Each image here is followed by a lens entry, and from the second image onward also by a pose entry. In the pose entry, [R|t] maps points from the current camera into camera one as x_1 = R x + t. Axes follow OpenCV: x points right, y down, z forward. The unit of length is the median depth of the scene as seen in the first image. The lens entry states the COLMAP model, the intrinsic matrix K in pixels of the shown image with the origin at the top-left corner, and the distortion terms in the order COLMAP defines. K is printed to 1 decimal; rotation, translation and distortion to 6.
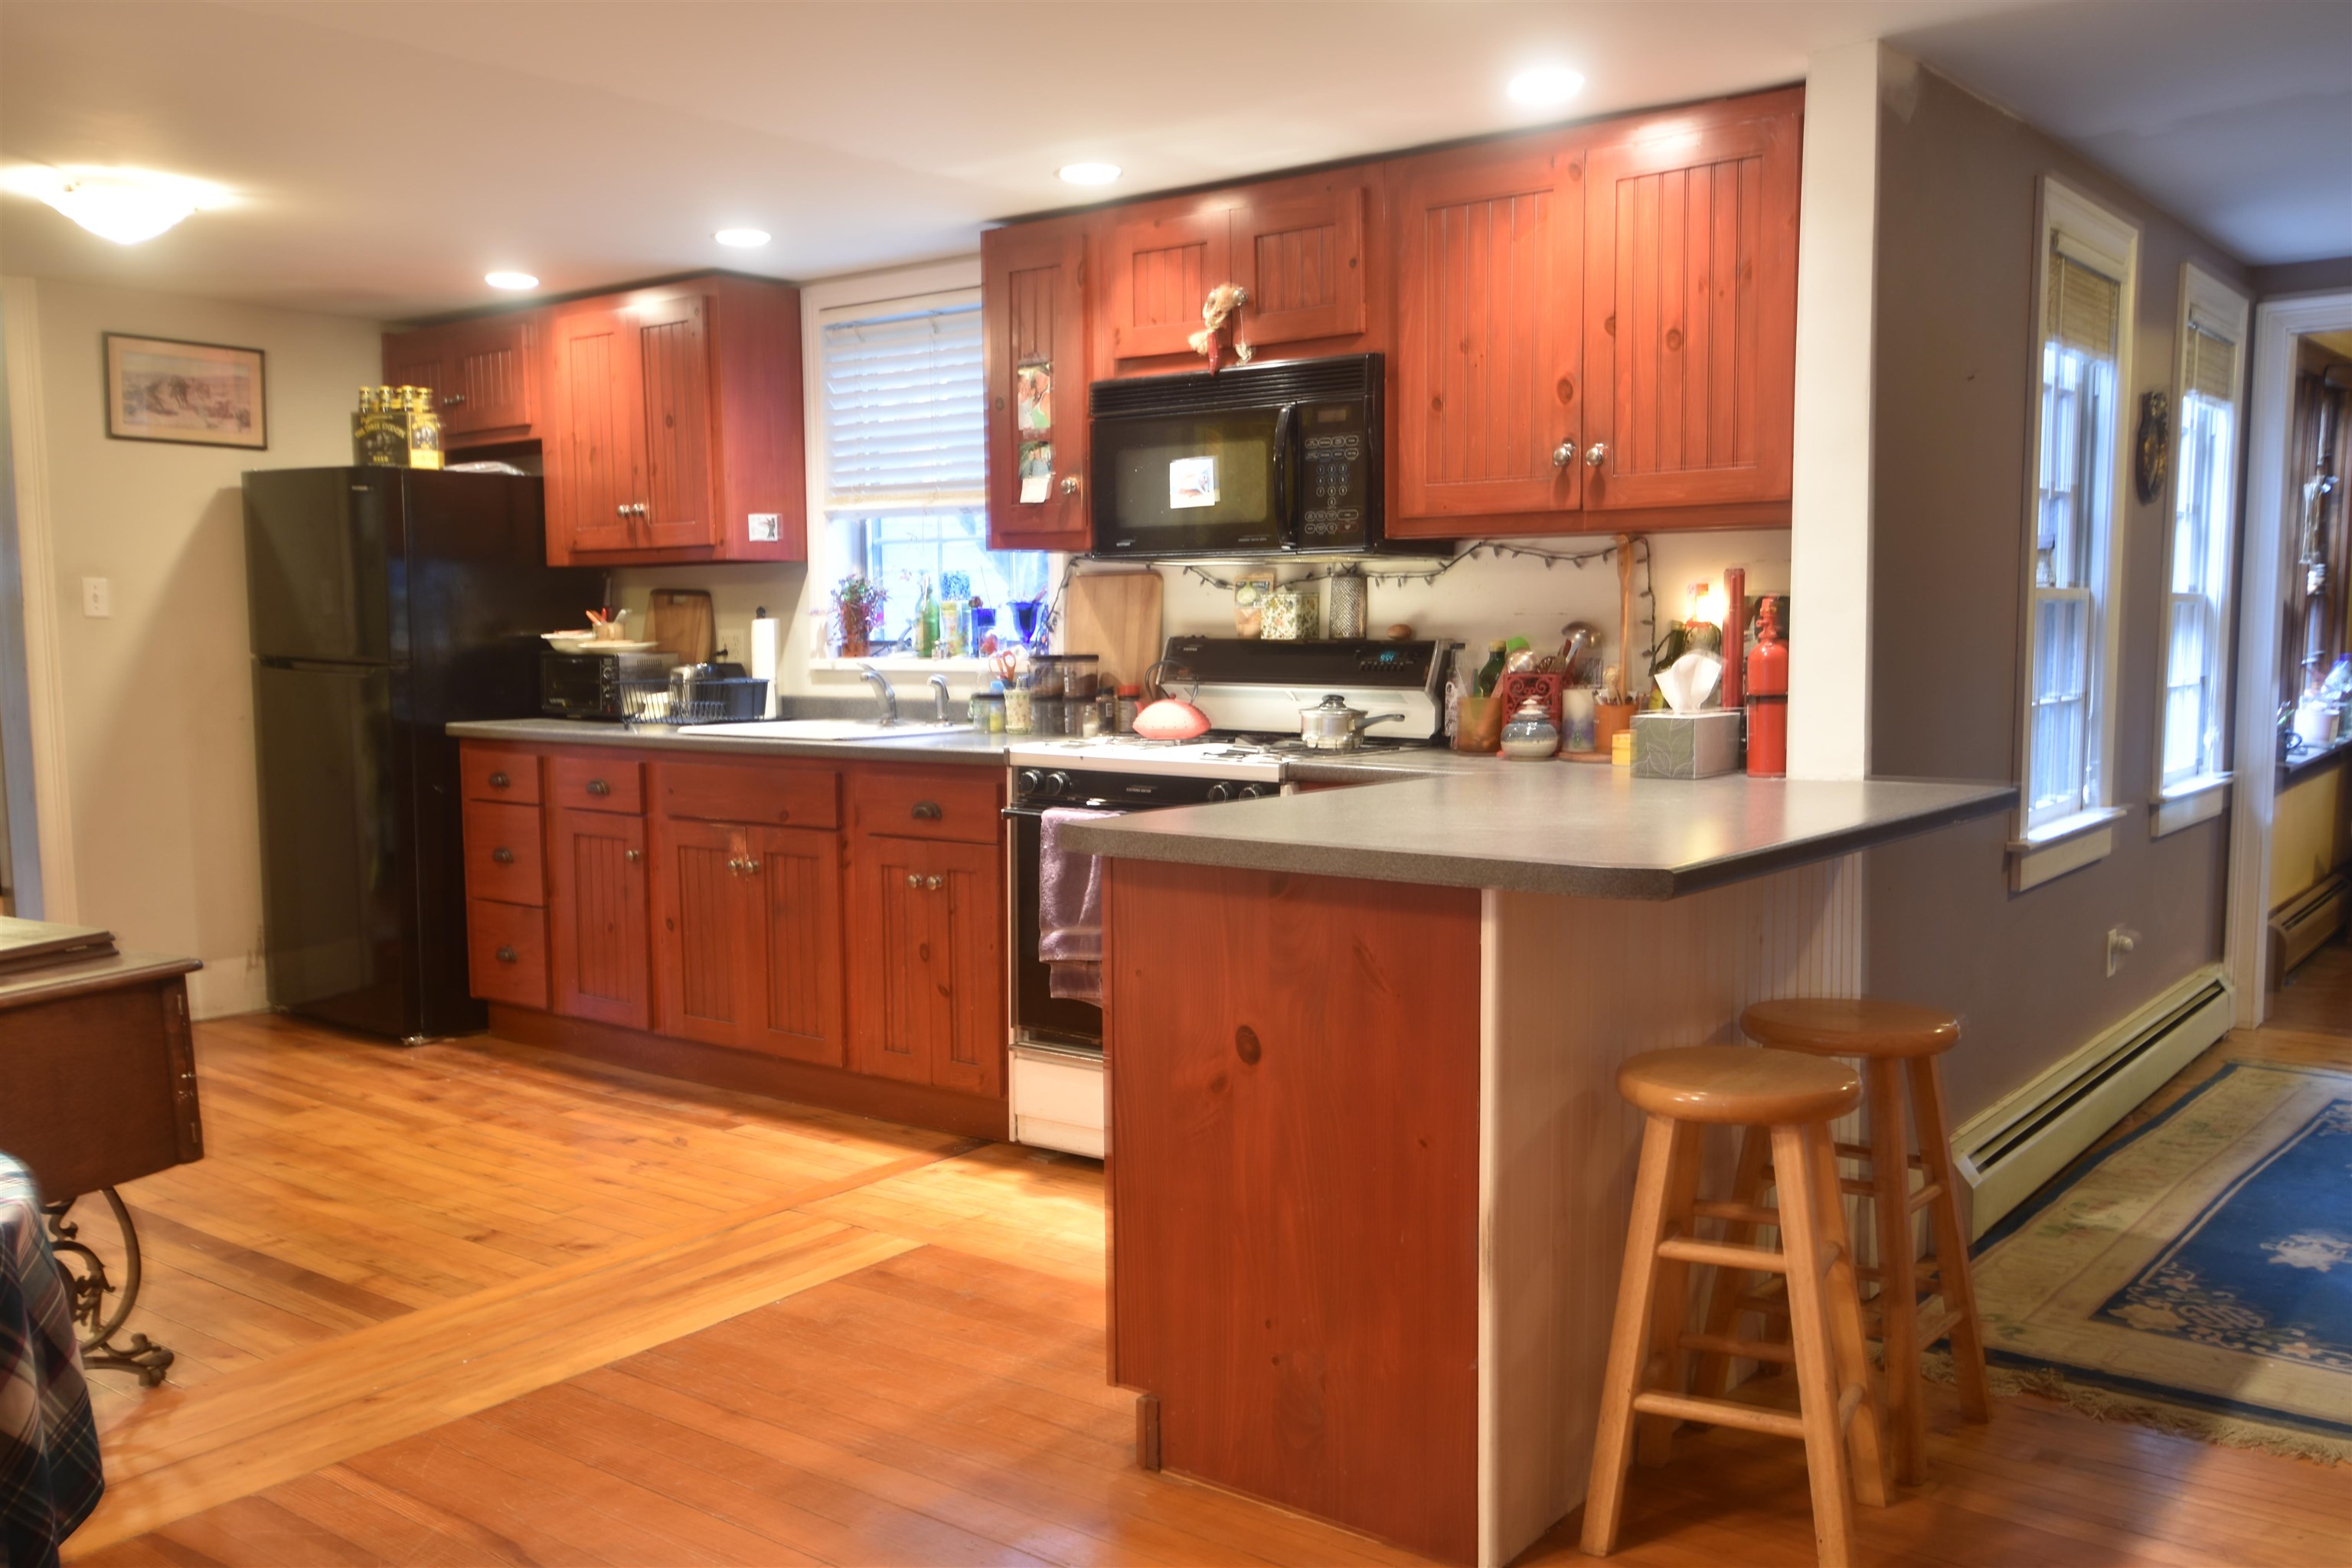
lens RADIAL K [[1988.0, 0, 1176.0], [0, 1988.0, 784.0], [0, 0, 1]] dist [0.003874, 0.002260]
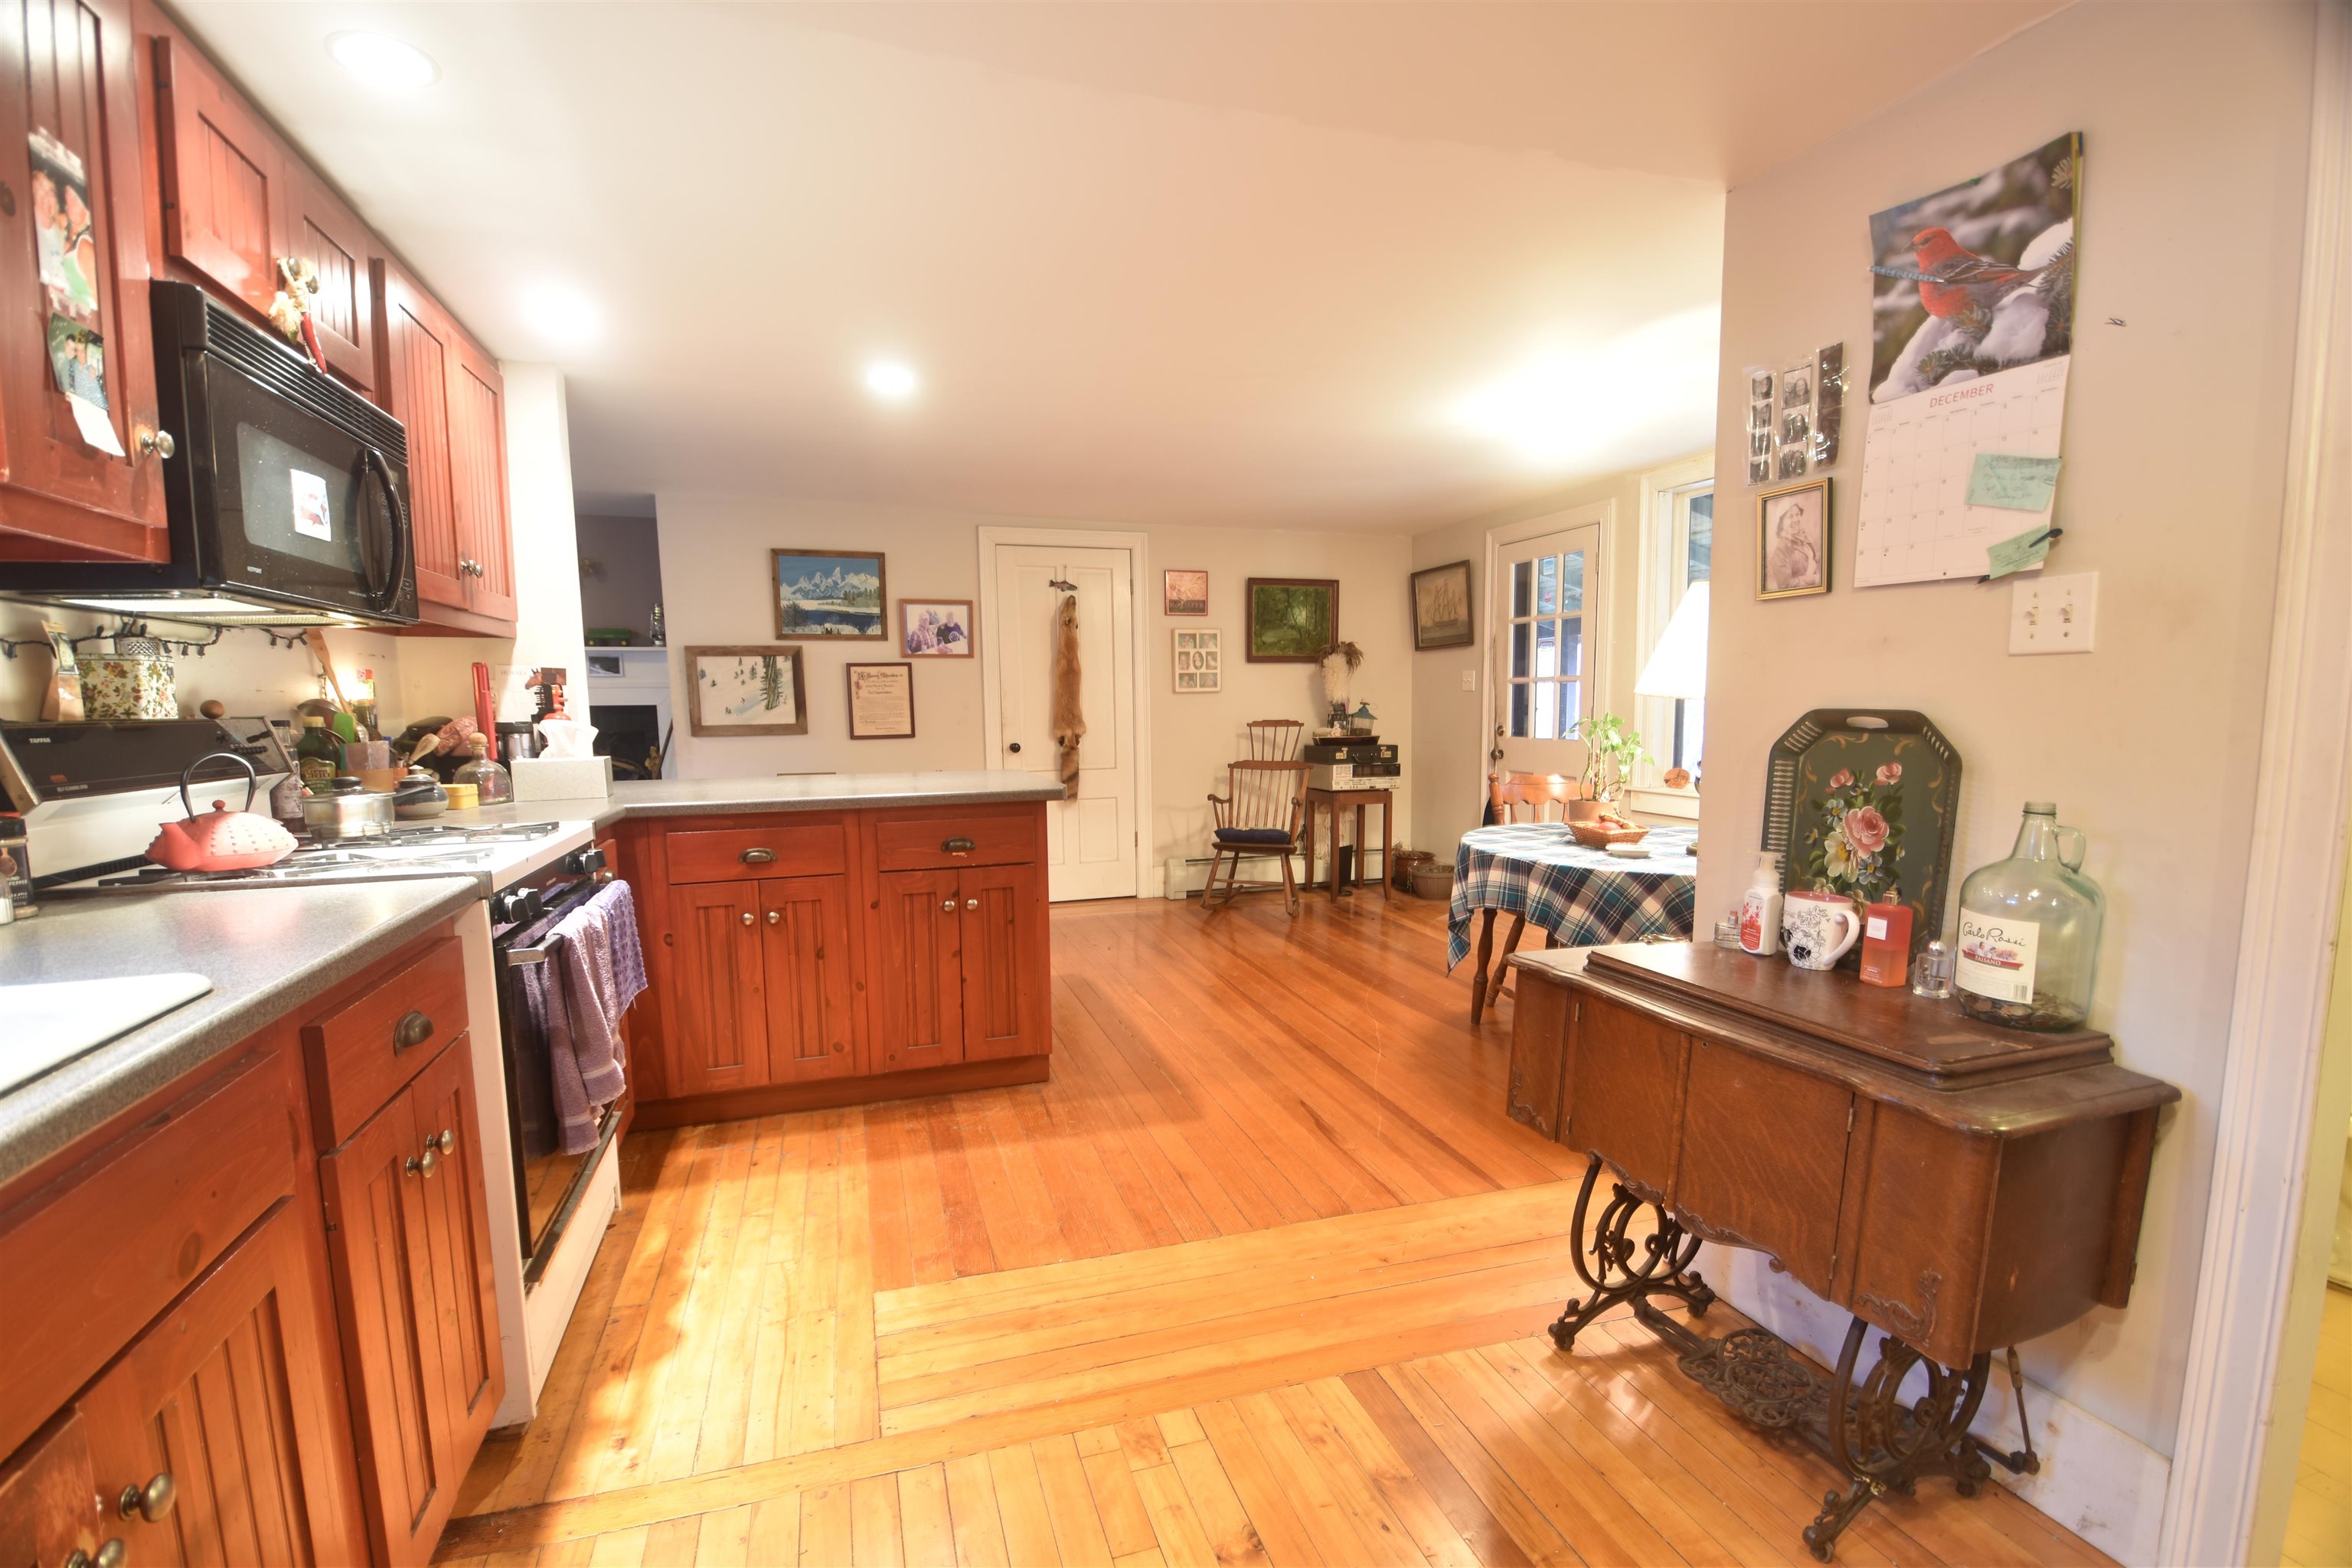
lens RADIAL K [[1051.5, 0, 1176.0], [0, 1051.5, 784.0], [0, 0, 1]] dist [-0.000071, -0.000011]
pose [[-0.829584, -0.056744, 0.555492, -0.600468], [0.050984, 0.982970, 0.176552, -0.131555], [-0.556050, 0.174785, -0.812563, 1.445185]]
